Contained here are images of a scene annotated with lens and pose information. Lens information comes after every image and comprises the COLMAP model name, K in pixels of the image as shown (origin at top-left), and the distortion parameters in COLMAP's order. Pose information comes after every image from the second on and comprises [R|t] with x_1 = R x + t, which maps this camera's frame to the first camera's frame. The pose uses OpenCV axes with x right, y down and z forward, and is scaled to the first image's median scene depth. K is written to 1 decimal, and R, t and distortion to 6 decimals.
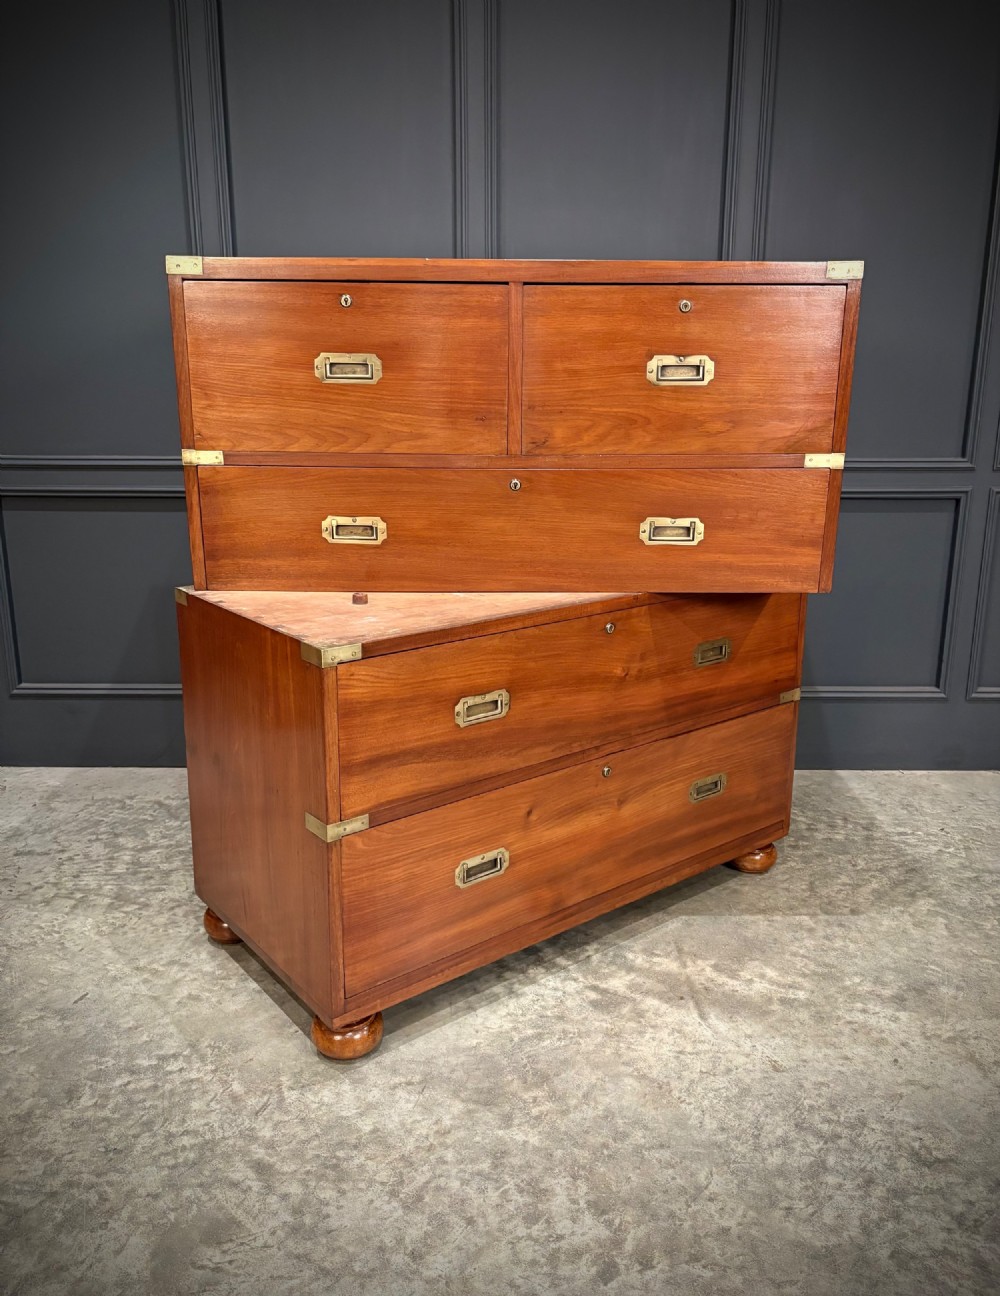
lens RADIAL K [[1024.6, 0, 497.5], [0, 1024.6, 626.0], [0, 0, 1]] dist [0.014157, -0.003023]
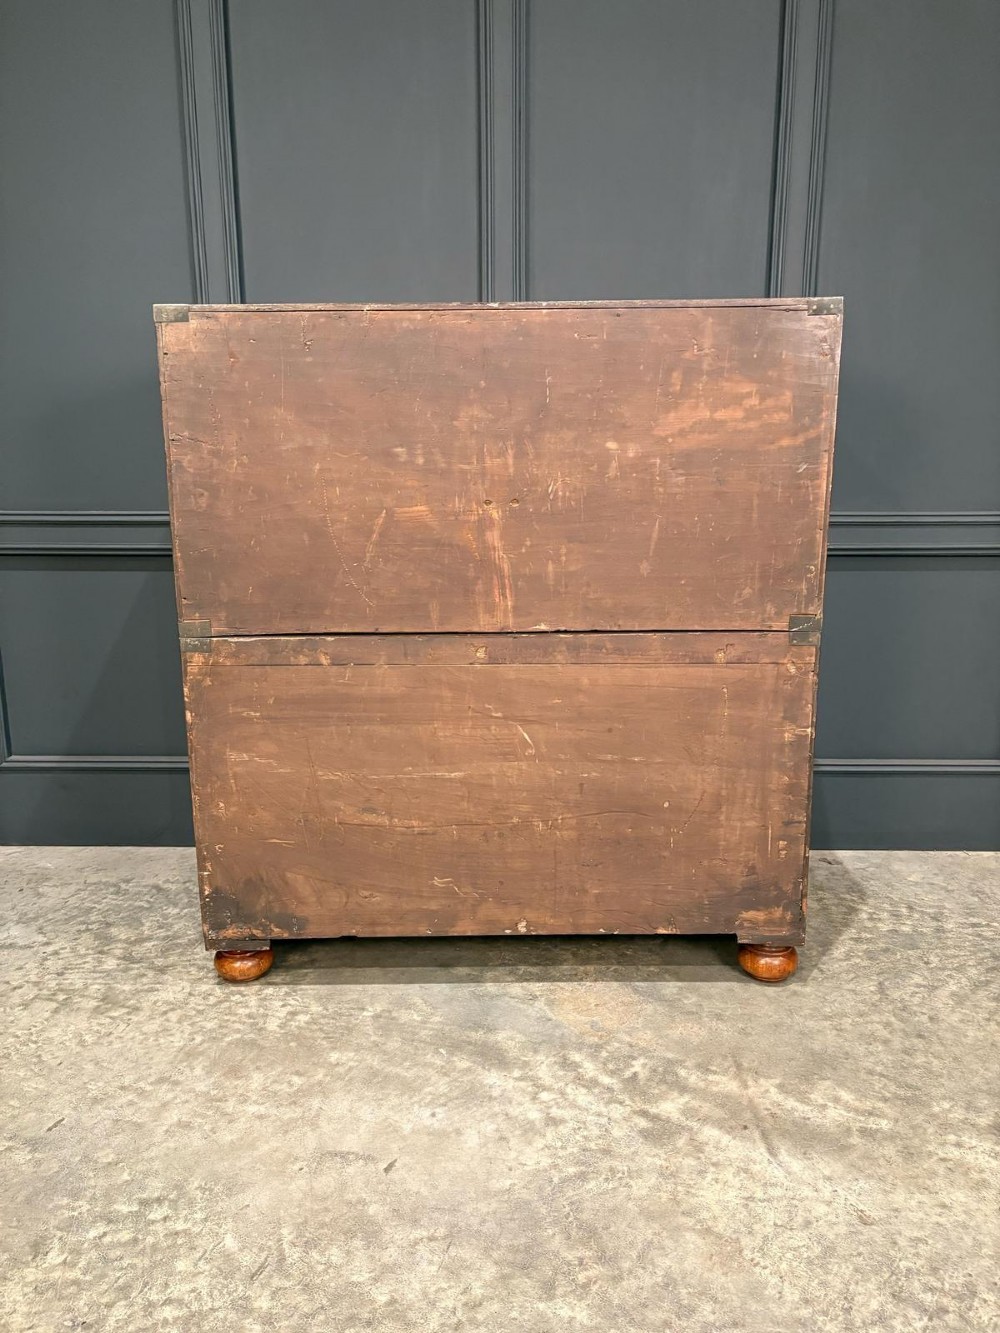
lens RADIAL K [[1009.1, 0, 503.1], [0, 1009.1, 662.3], [0, 0, 1]] dist [0.072436, -0.095925]
pose [[0.999951, -0.000756, -0.009844, -0.016399], [0.000520, 0.999713, -0.023947, -0.009584], [0.009859, 0.023941, 0.999665, 0.127640]]
